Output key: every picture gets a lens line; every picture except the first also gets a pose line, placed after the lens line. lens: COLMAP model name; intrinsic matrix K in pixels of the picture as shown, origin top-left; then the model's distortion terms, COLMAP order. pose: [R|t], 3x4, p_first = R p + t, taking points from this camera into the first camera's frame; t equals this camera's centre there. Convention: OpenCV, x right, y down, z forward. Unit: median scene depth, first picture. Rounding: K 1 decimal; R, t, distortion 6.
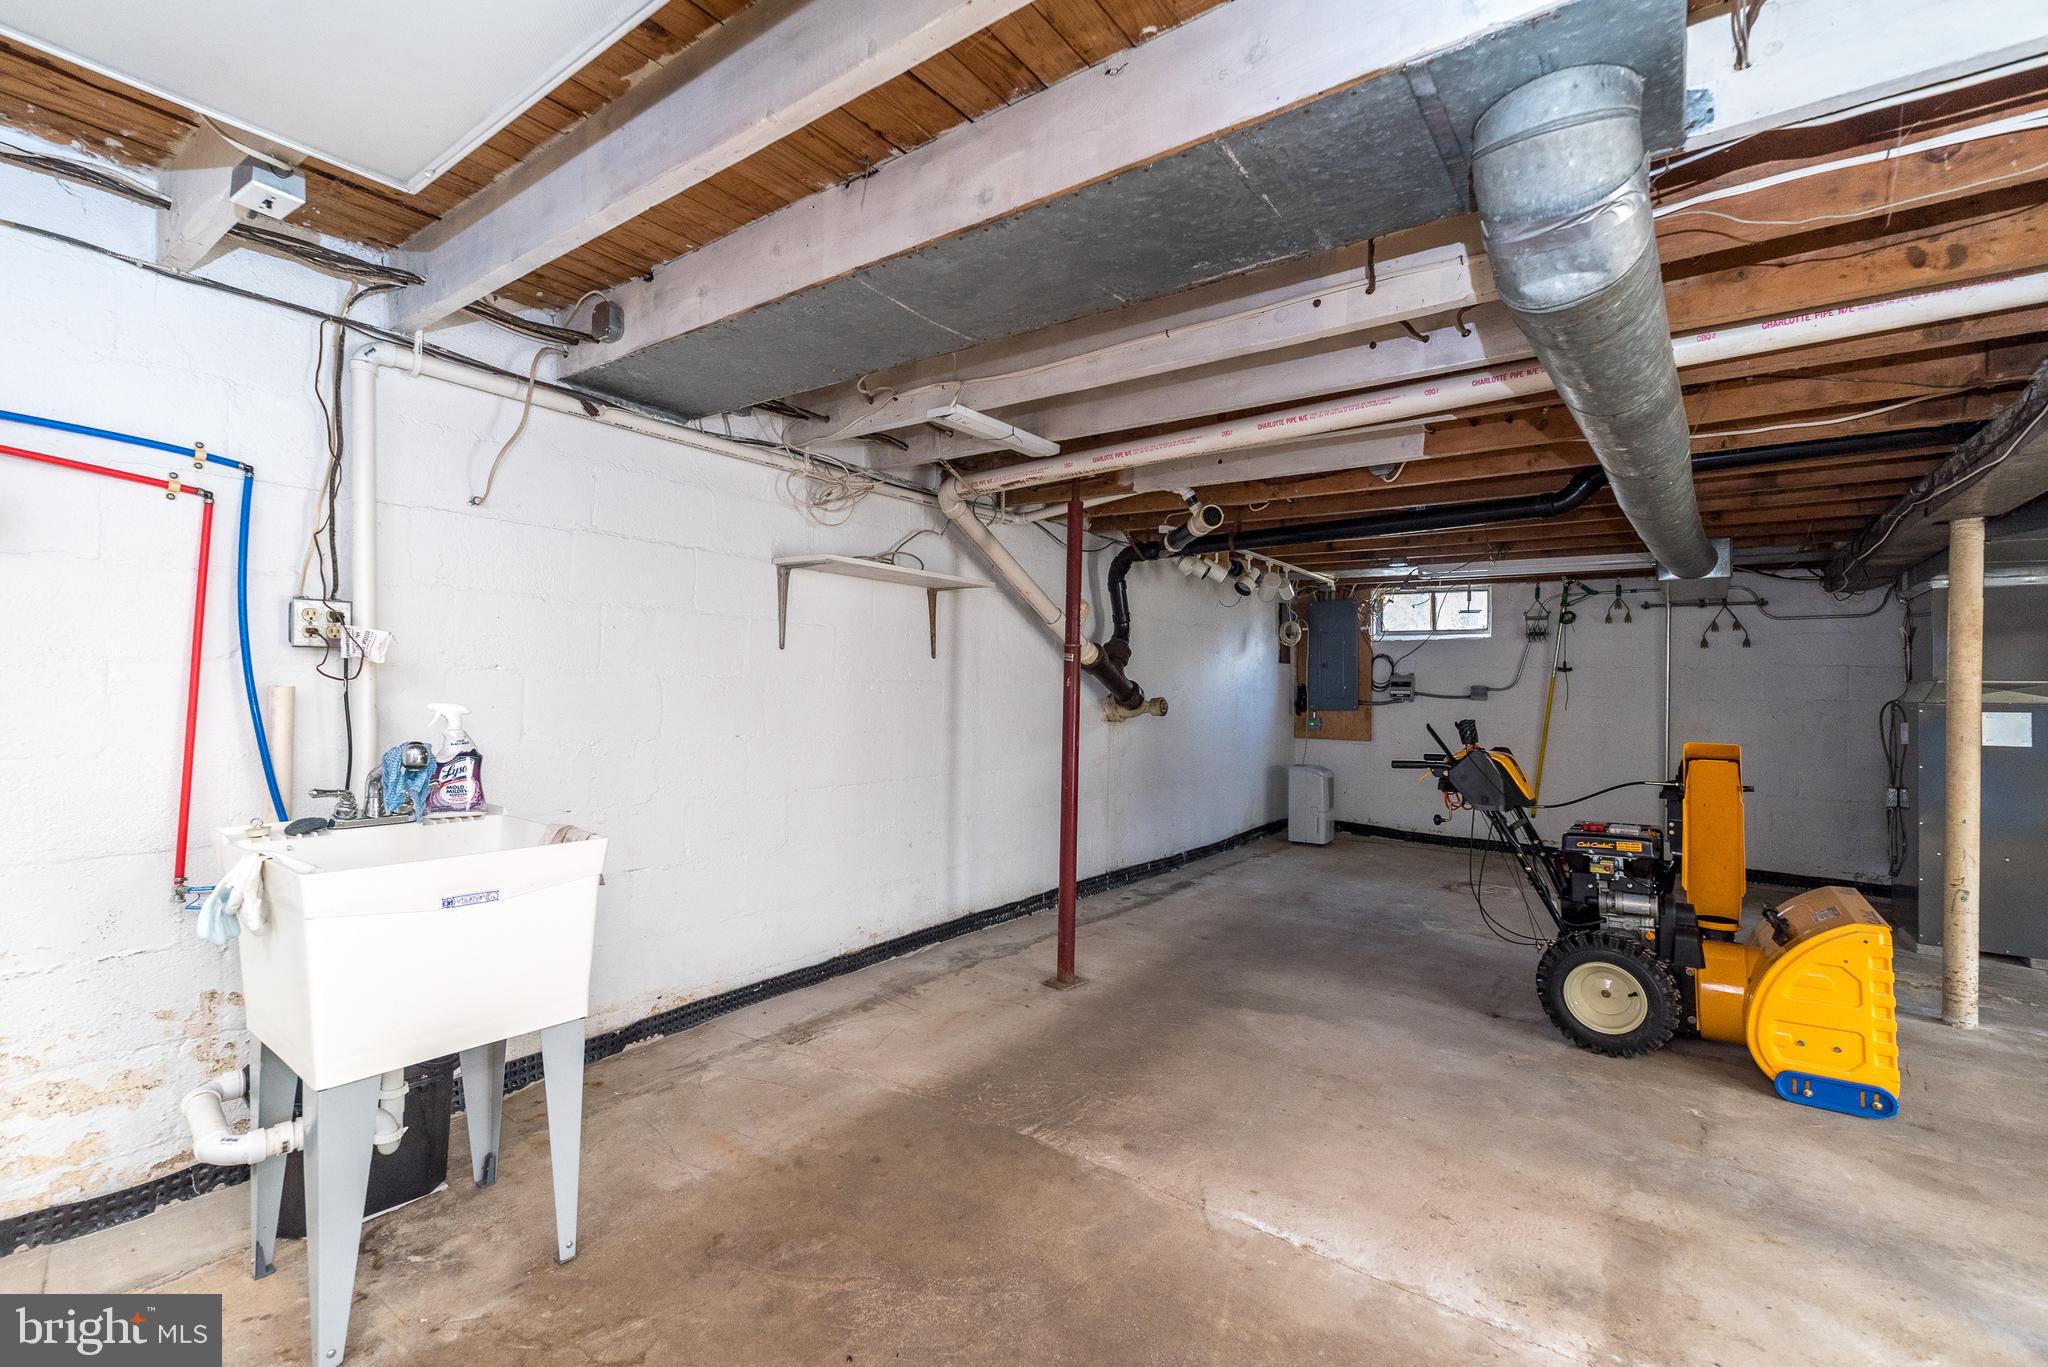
lens RADIAL K [[899.8, 0, 1001.3], [0, 899.8, 690.1], [0, 0, 1]] dist [0.007549, 0.000030]
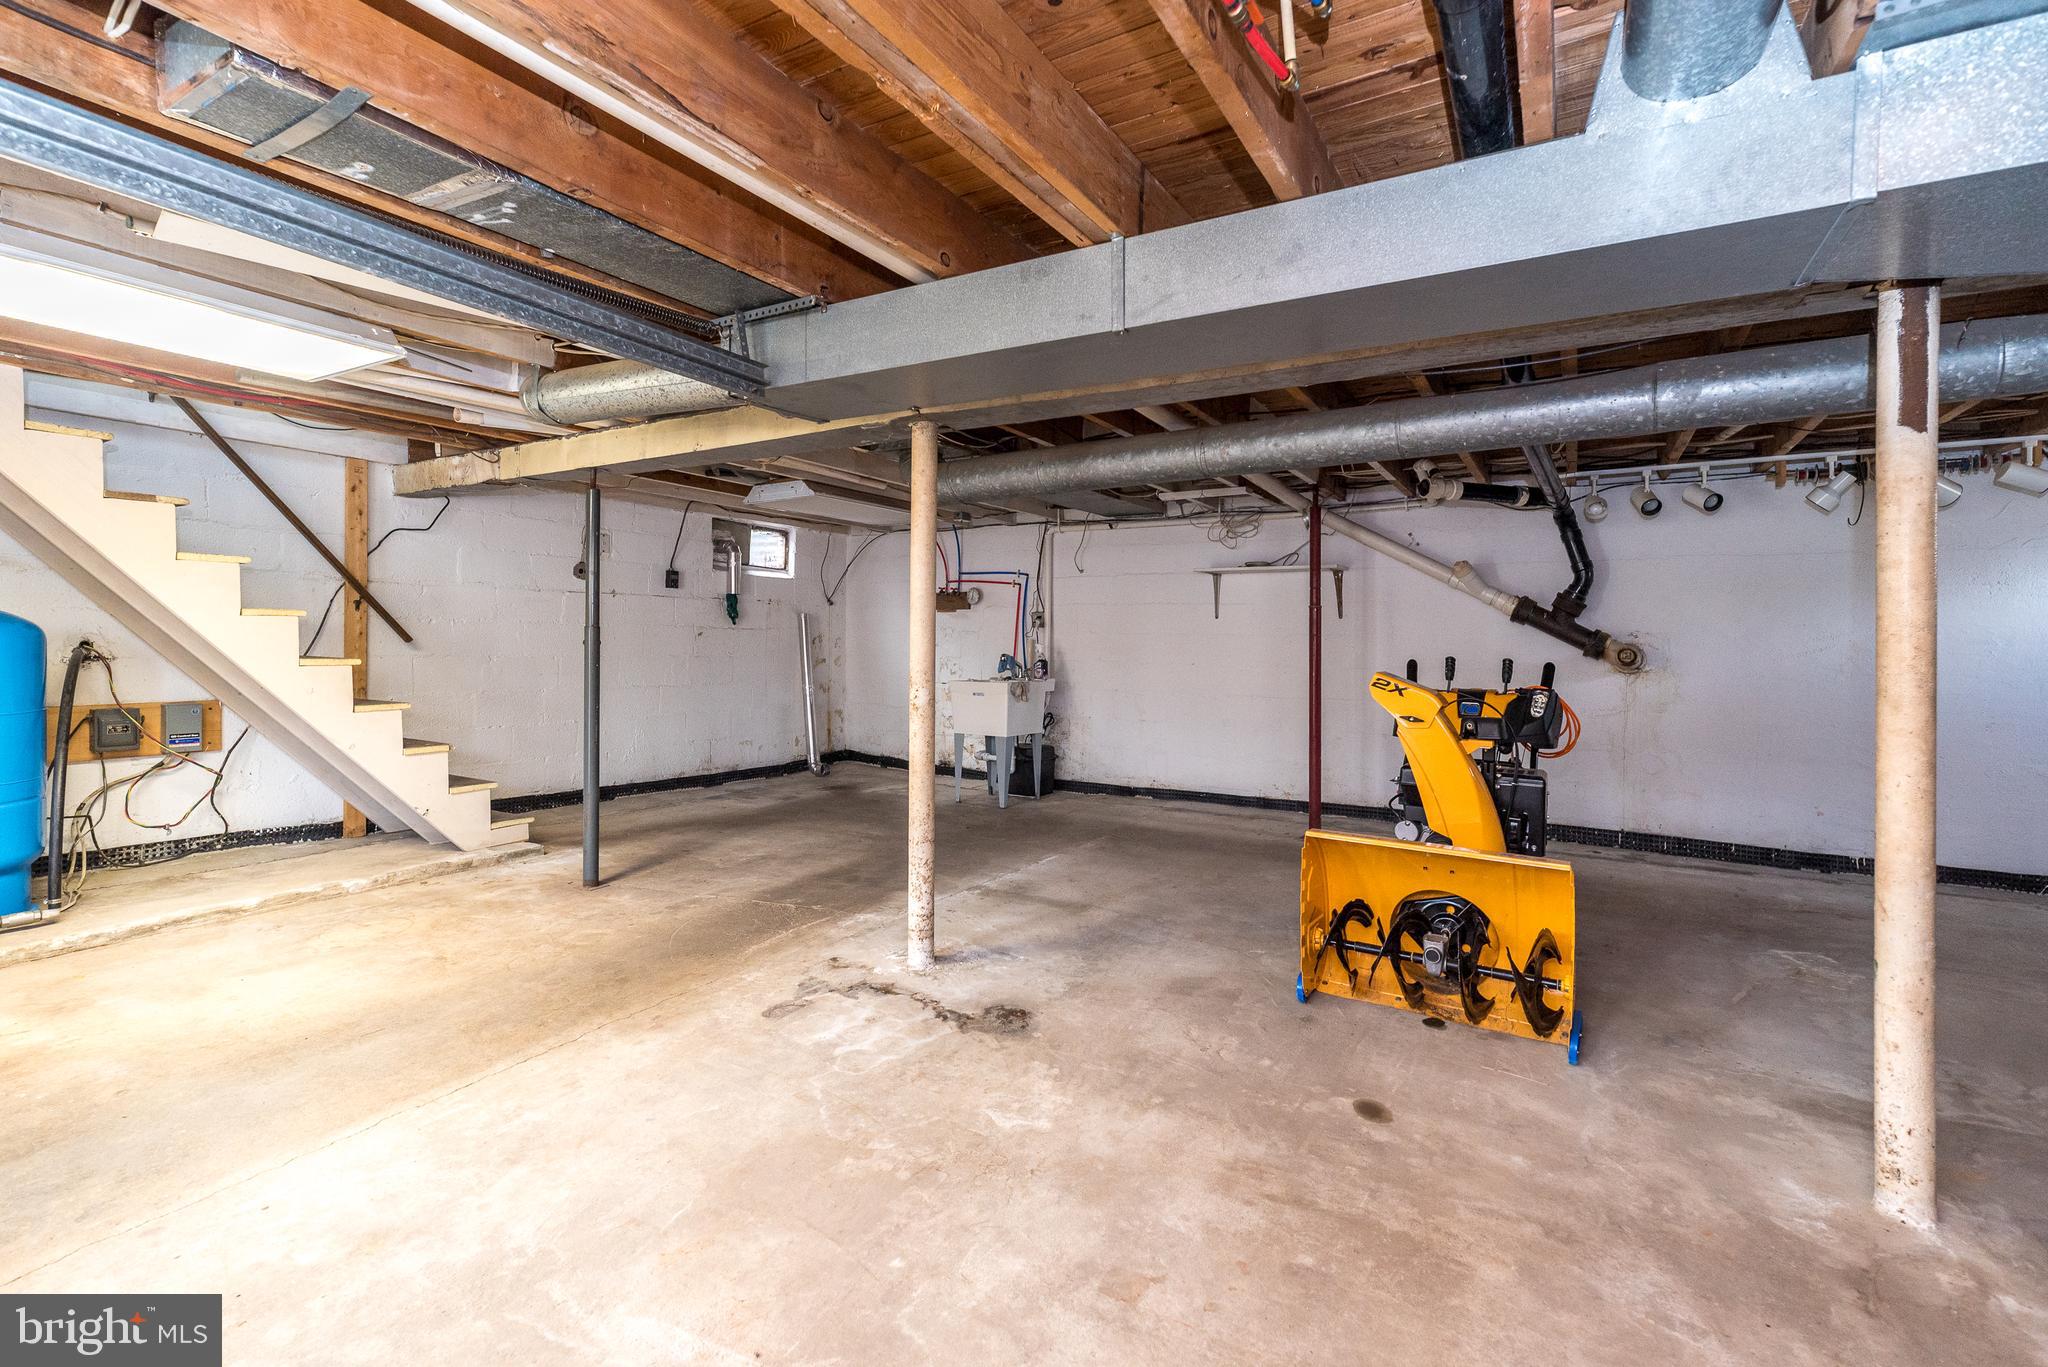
lens RADIAL K [[899.8, 0, 1010.6], [0, 899.8, 642.2], [0, 0, 1]] dist [0.007549, 0.000030]
pose [[0.083412, -0.017732, -0.996357, 1.514262], [-0.012441, 0.999745, -0.018834, 0.041945], [0.996438, 0.013967, 0.083170, 0.403328]]
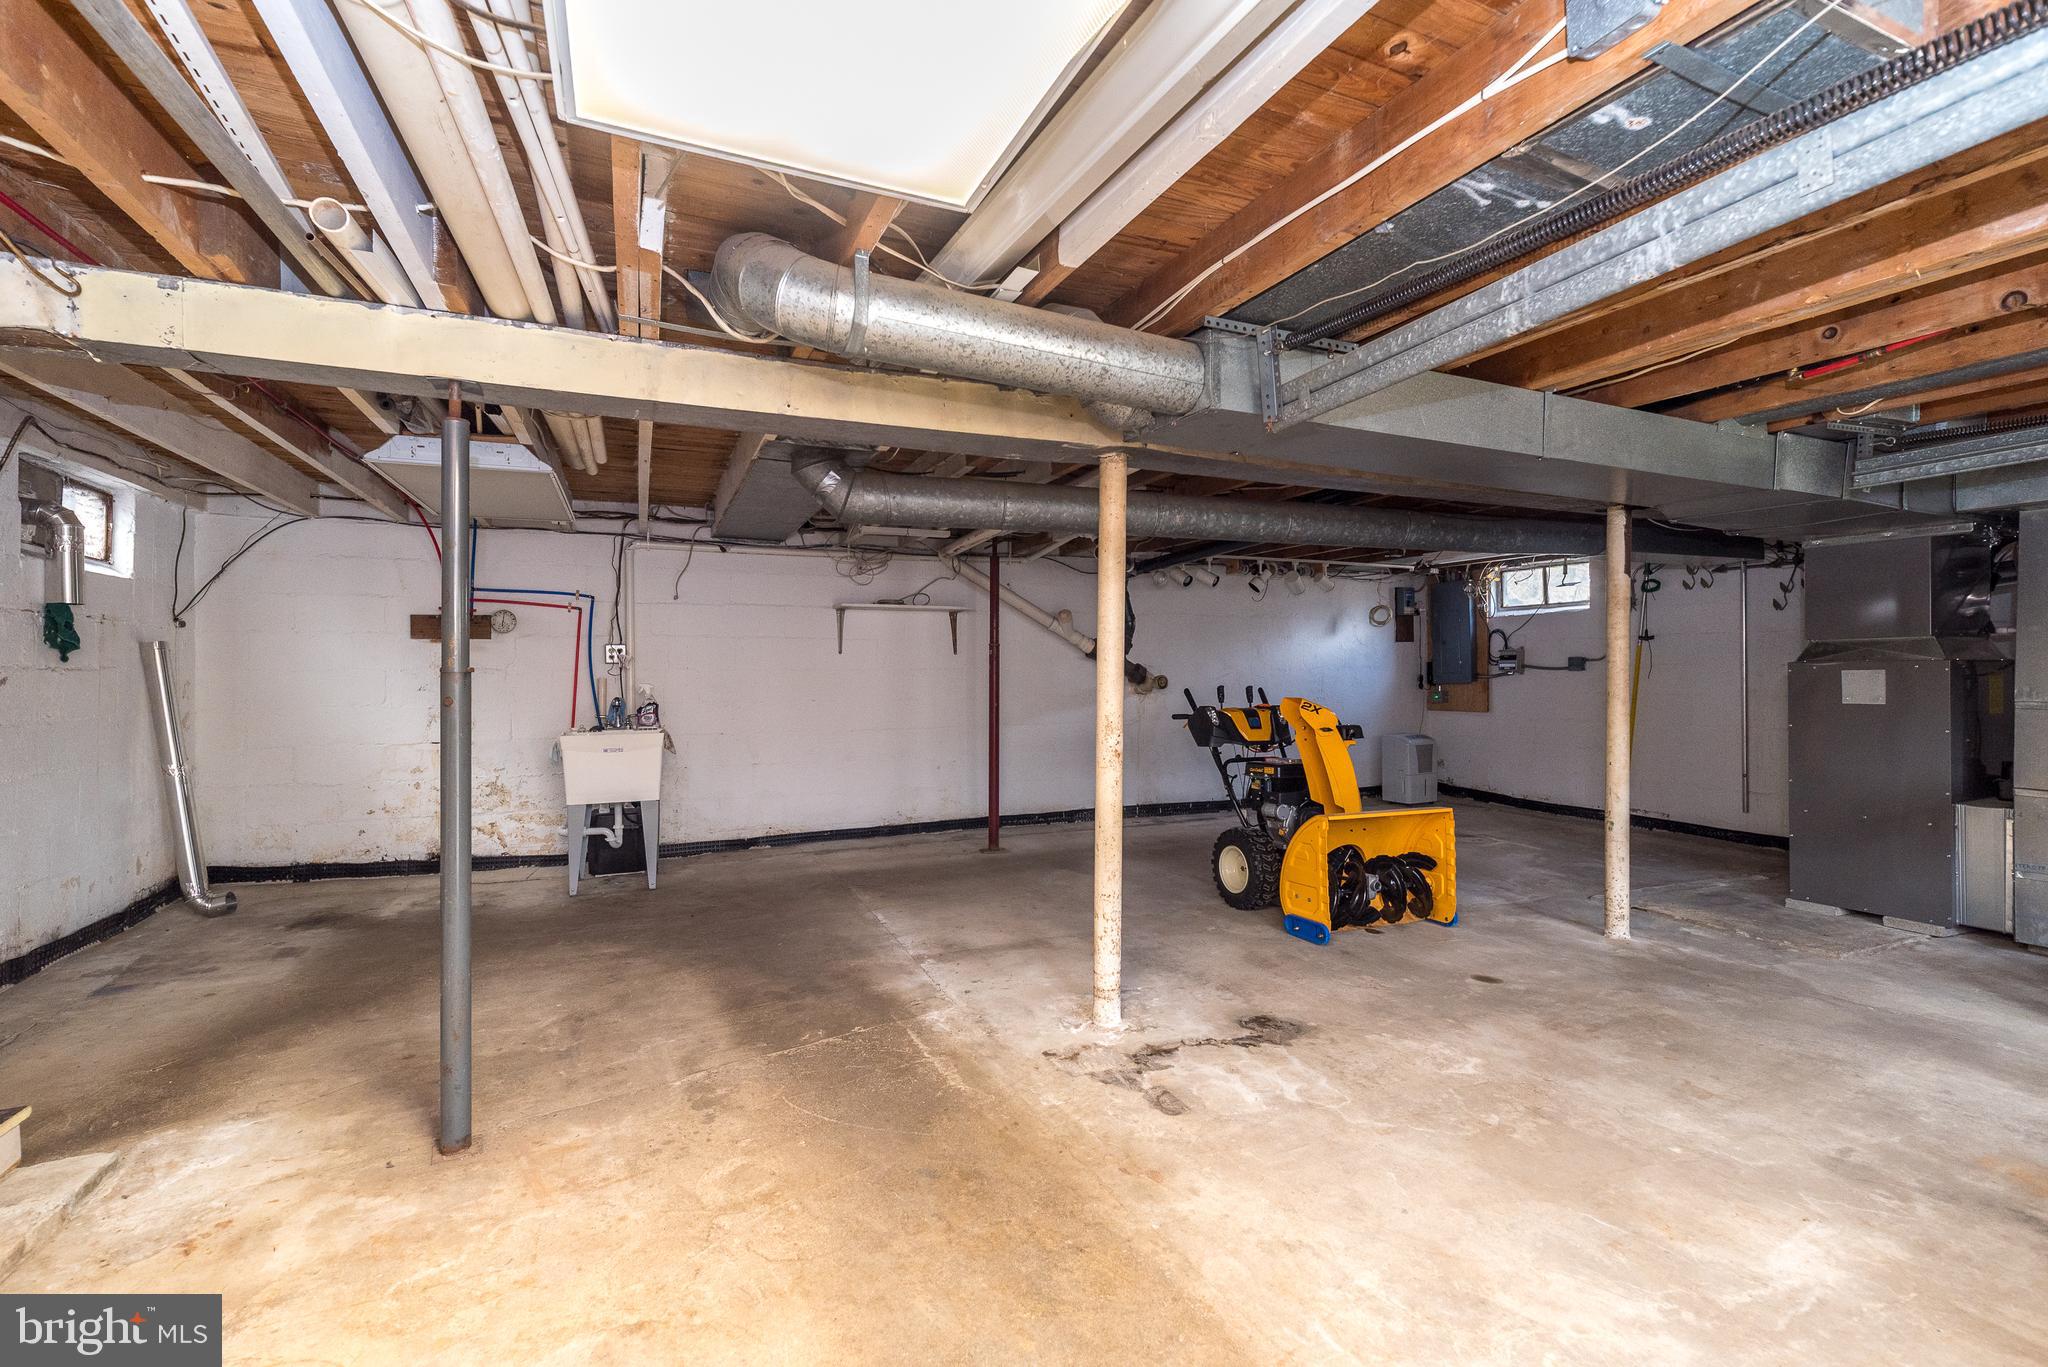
lens RADIAL K [[899.8, 0, 1007.8], [0, 899.8, 674.8], [0, 0, 1]] dist [0.007549, 0.000030]
pose [[0.859503, -0.023529, -0.510589, 0.956477], [0.021563, 0.999720, -0.009771, 0.022293], [0.510676, -0.002611, 0.859769, -0.402533]]
